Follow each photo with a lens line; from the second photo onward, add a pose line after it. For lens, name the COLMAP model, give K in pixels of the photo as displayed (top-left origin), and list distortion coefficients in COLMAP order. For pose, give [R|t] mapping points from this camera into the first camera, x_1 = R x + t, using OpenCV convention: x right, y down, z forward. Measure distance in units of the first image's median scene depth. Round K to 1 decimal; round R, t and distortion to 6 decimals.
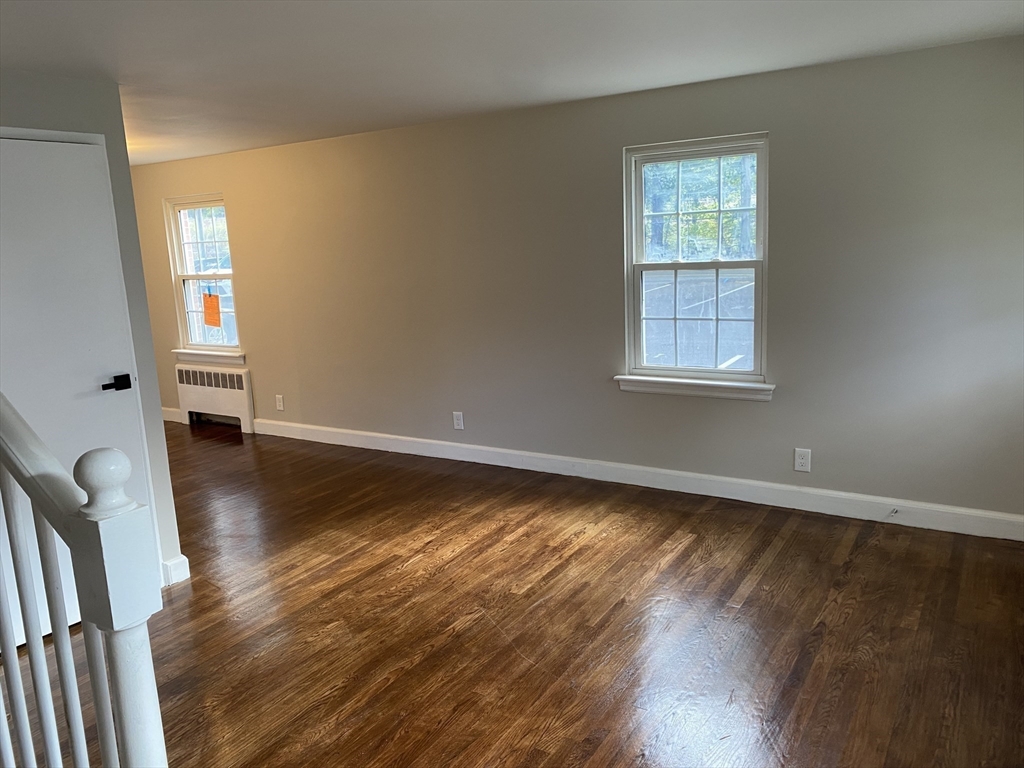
lens RADIAL K [[774.8, 0, 510.2], [0, 774.8, 374.9], [0, 0, 1]] dist [0.190333, -0.351475]
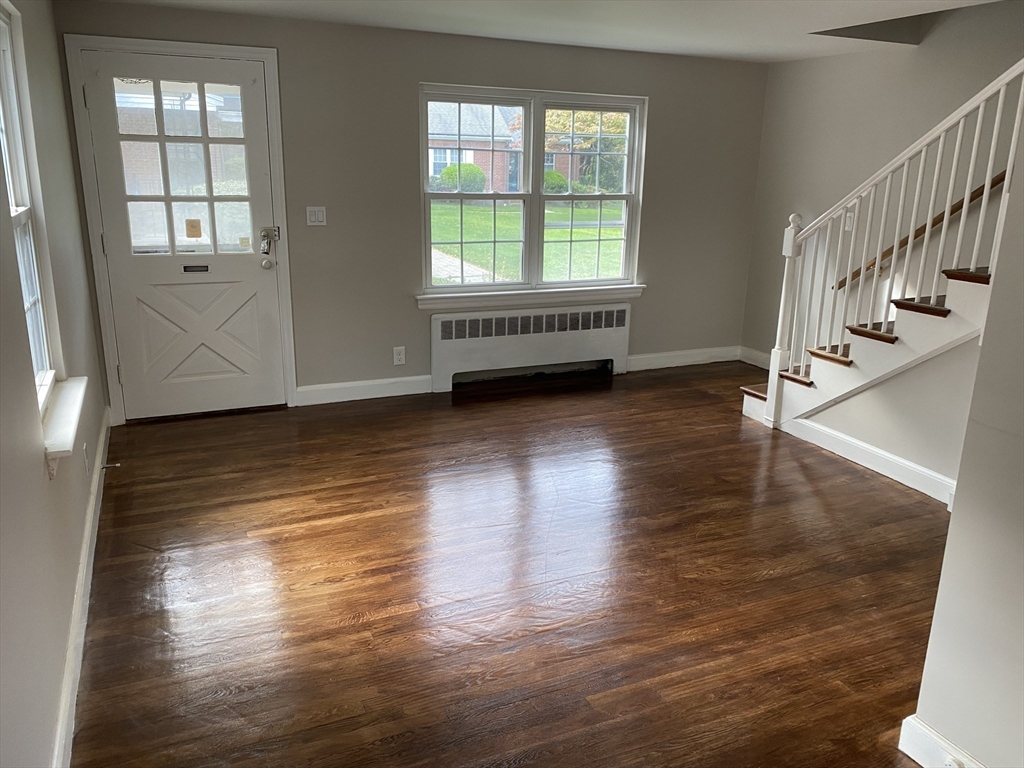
lens RADIAL K [[783.3, 0, 508.8], [0, 783.3, 372.5], [0, 0, 1]] dist [0.069489, -0.069833]
pose [[-0.830521, -0.113528, 0.545295, -0.392945], [0.118706, 0.920439, 0.372427, -0.210949], [-0.544192, 0.374038, -0.750967, 1.286277]]
